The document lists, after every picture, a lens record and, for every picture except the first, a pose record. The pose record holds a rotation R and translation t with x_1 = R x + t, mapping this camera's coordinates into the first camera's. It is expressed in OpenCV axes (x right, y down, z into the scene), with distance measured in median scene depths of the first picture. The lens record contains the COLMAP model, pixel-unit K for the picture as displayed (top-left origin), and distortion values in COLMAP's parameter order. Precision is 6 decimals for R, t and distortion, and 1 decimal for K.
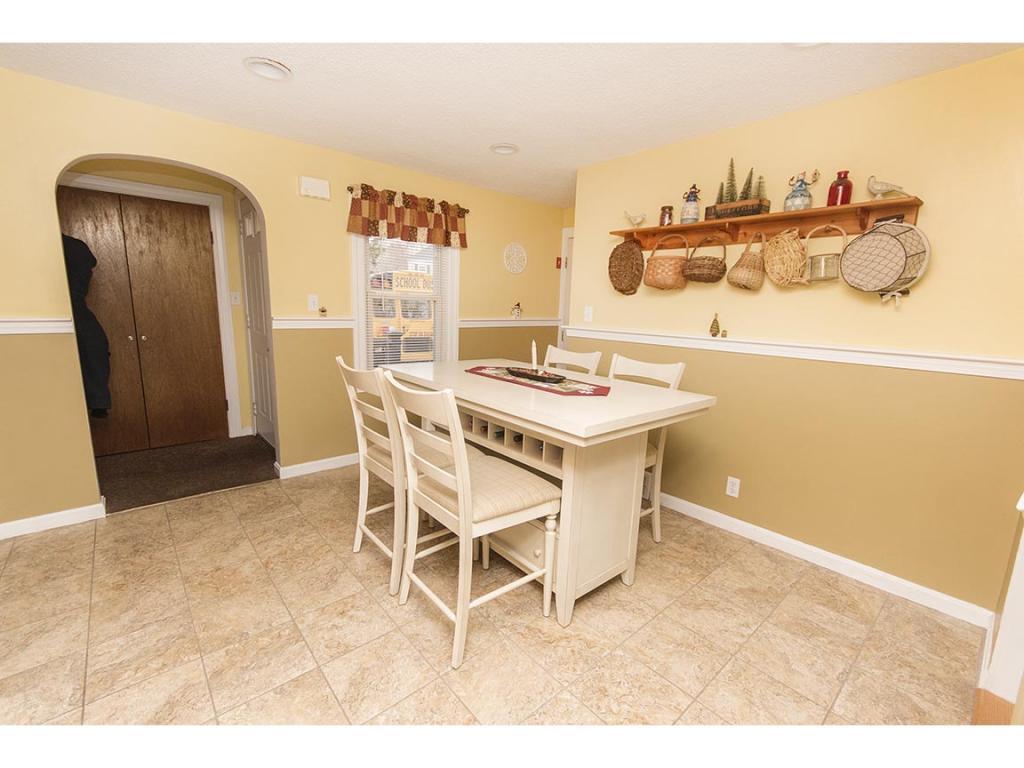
lens RADIAL K [[448.6, 0, 507.9], [0, 448.6, 387.6], [0, 0, 1]] dist [0.008689, 0.000274]
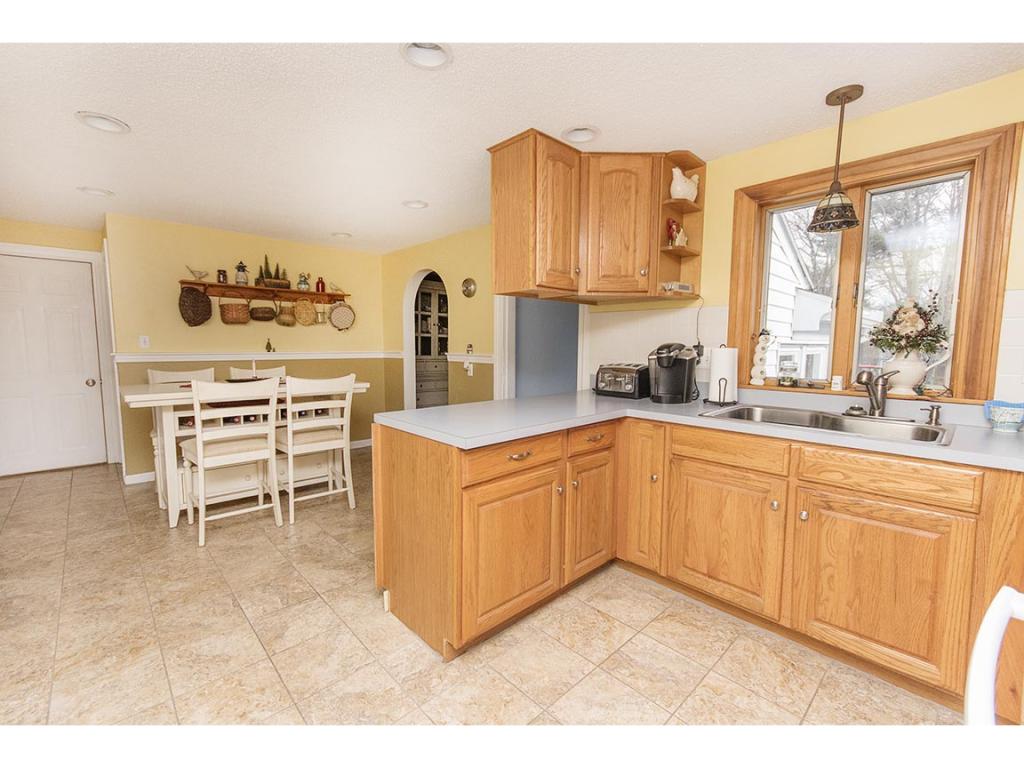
lens RADIAL K [[448.6, 0, 512.6], [0, 448.6, 383.8], [0, 0, 1]] dist [0.008689, 0.000274]
pose [[-0.052720, -0.119319, 0.991455, -1.452588], [0.182514, 0.974961, 0.127039, -0.044031], [-0.981789, 0.187652, -0.029623, 0.161566]]
